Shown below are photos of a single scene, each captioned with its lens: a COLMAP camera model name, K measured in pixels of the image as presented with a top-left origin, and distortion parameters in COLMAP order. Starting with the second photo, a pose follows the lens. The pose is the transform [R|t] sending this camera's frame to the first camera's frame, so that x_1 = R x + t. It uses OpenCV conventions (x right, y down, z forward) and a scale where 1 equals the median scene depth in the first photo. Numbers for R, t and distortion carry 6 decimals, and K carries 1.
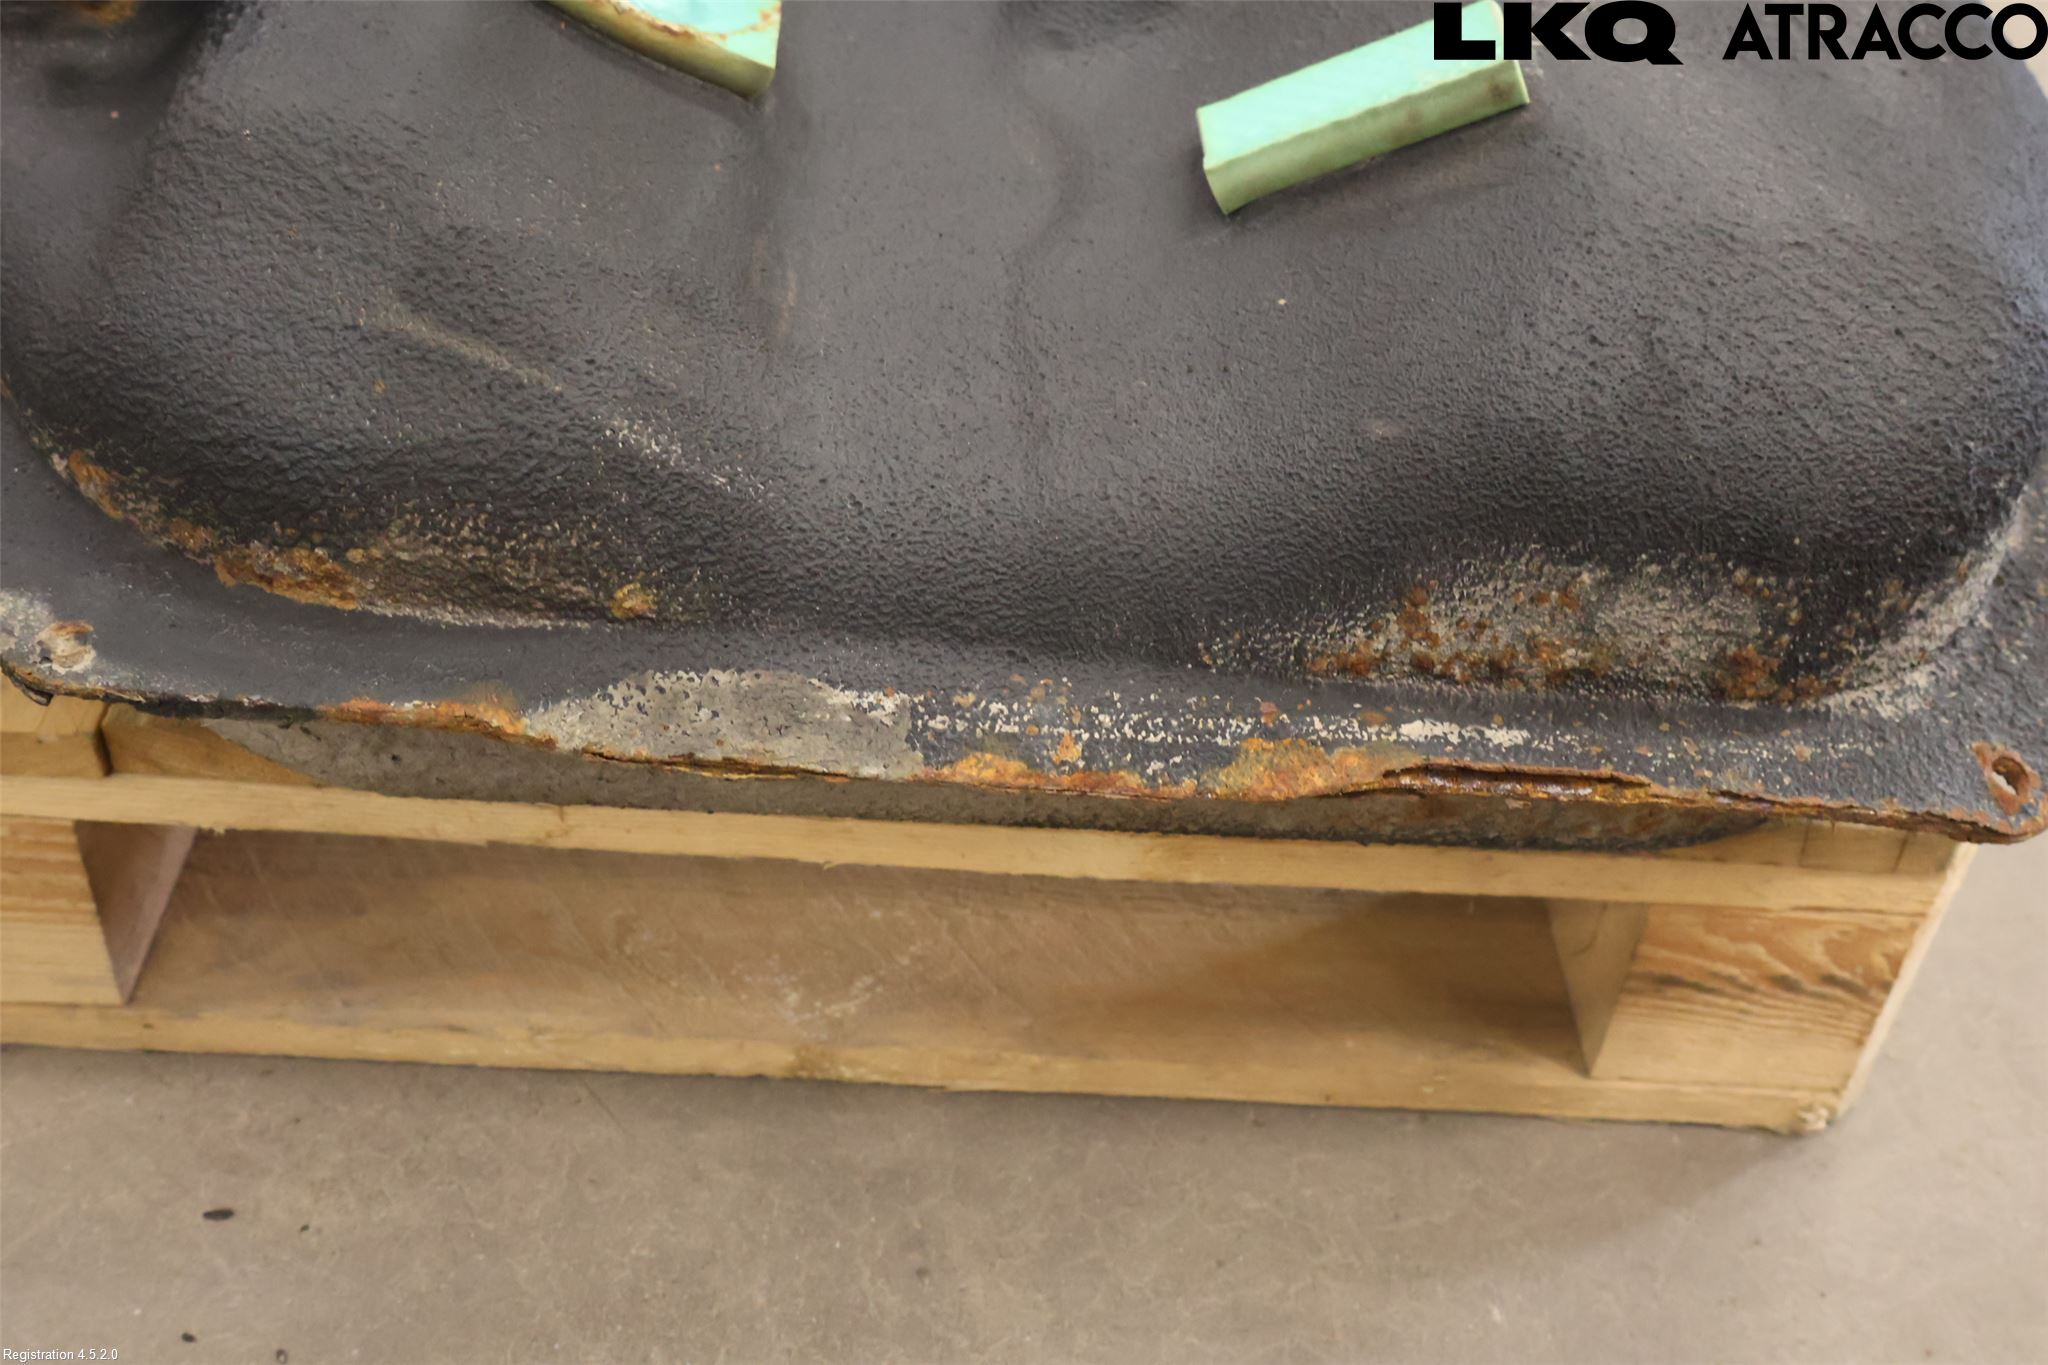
lens RADIAL K [[2204.3, 0, 1024.0], [0, 2204.3, 682.5], [0, 0, 1]] dist [0.005625, -0.008672]
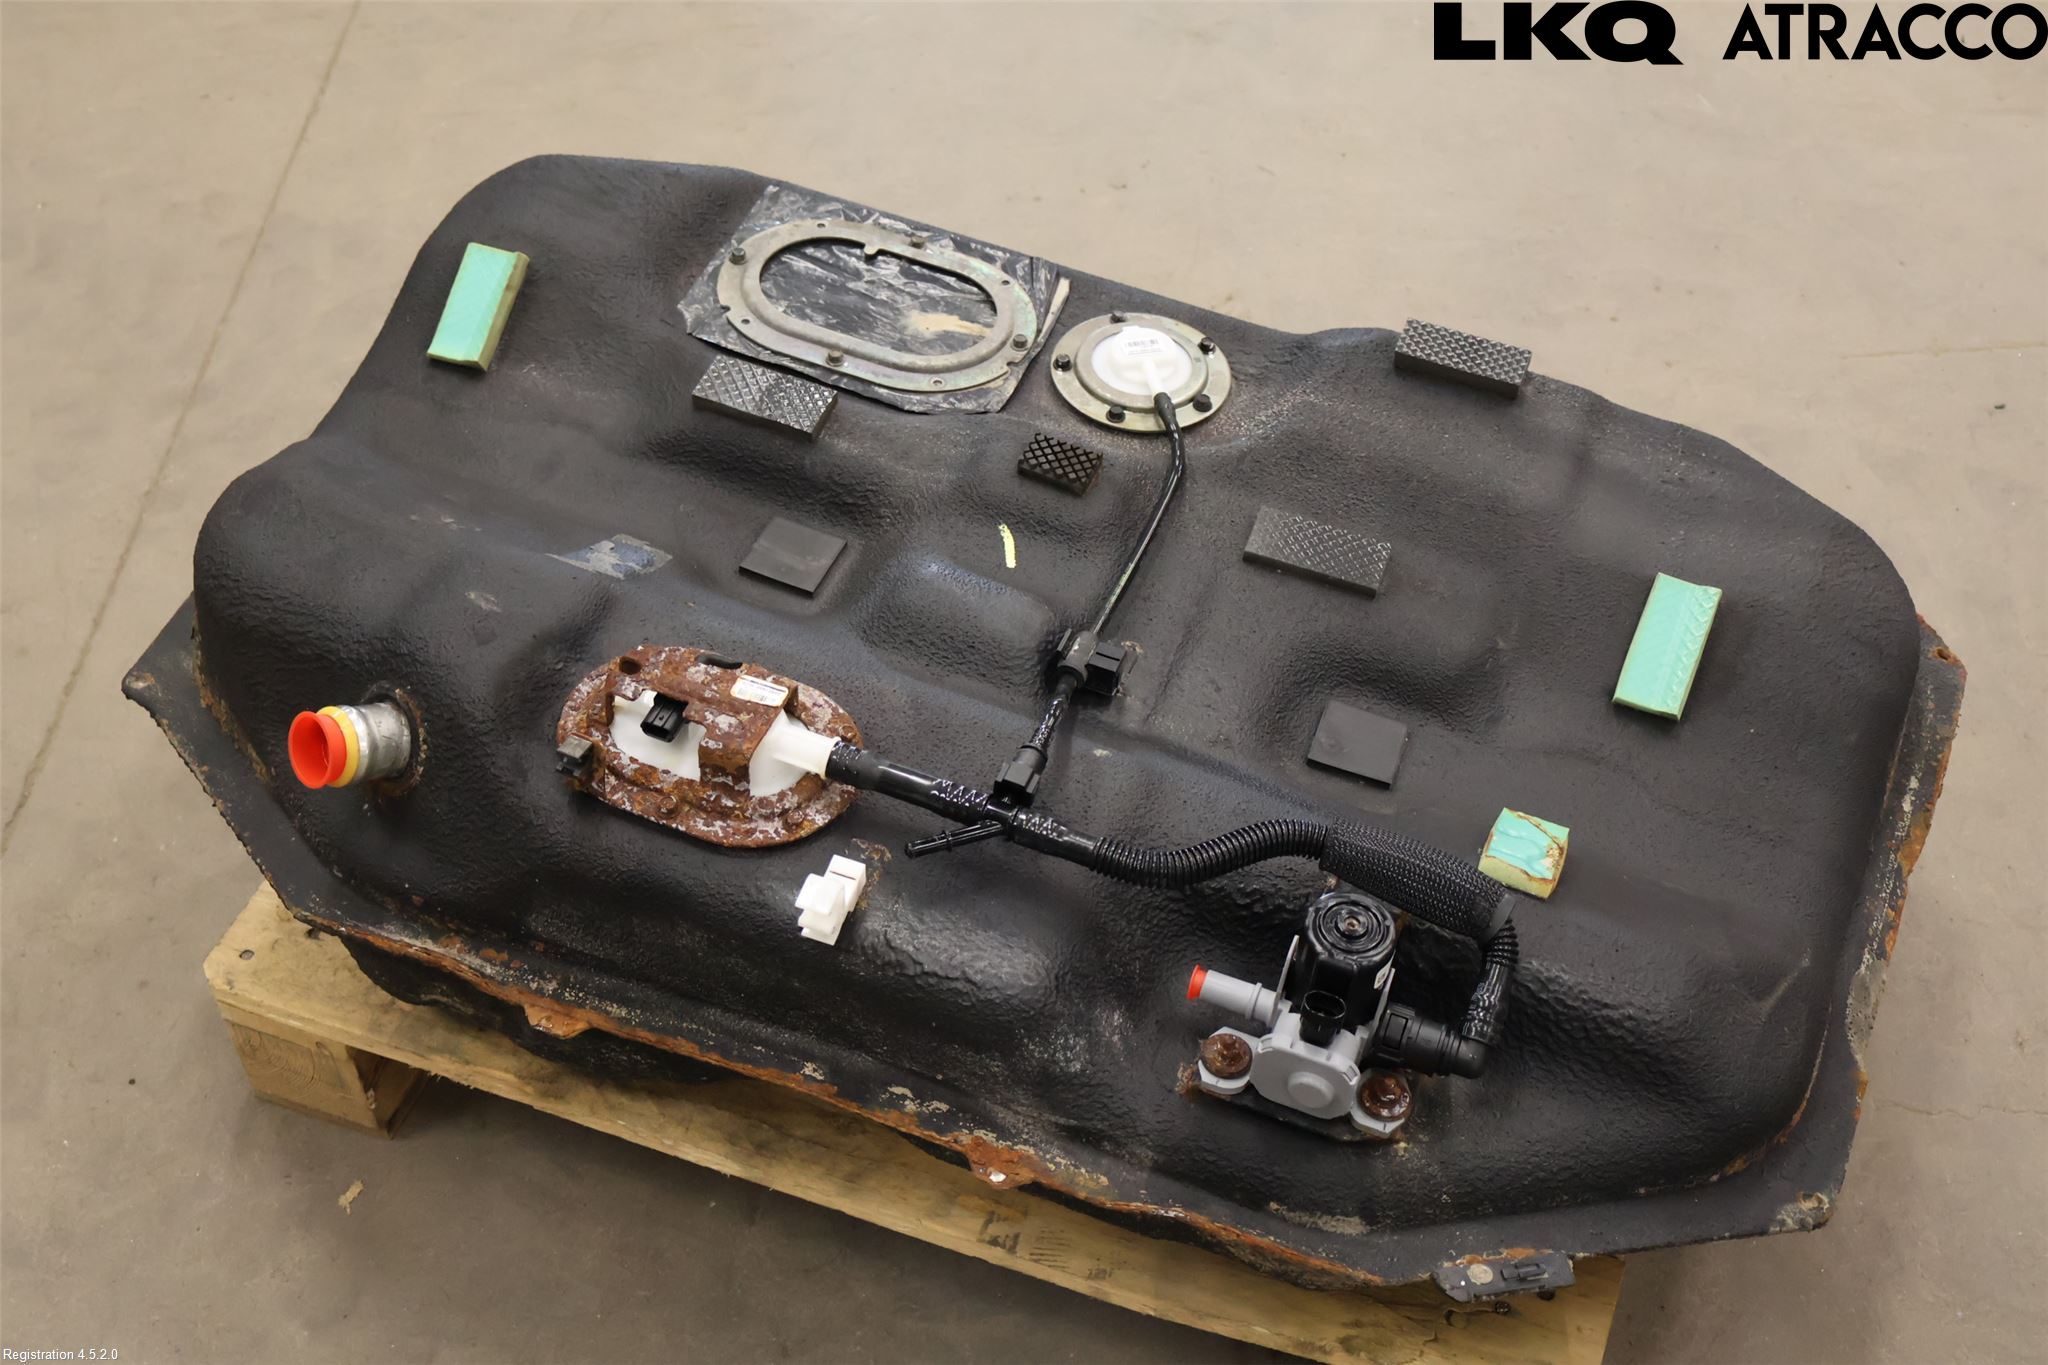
lens RADIAL K [[2603.6, 0, 1024.0], [0, 2603.6, 682.5], [0, 0, 1]] dist [0.008976, 0.007769]
pose [[0.409765, -0.706054, 0.577565, -1.899746], [0.617875, 0.680624, 0.393677, -1.913184], [-0.671061, 0.195548, 0.715149, -0.506554]]
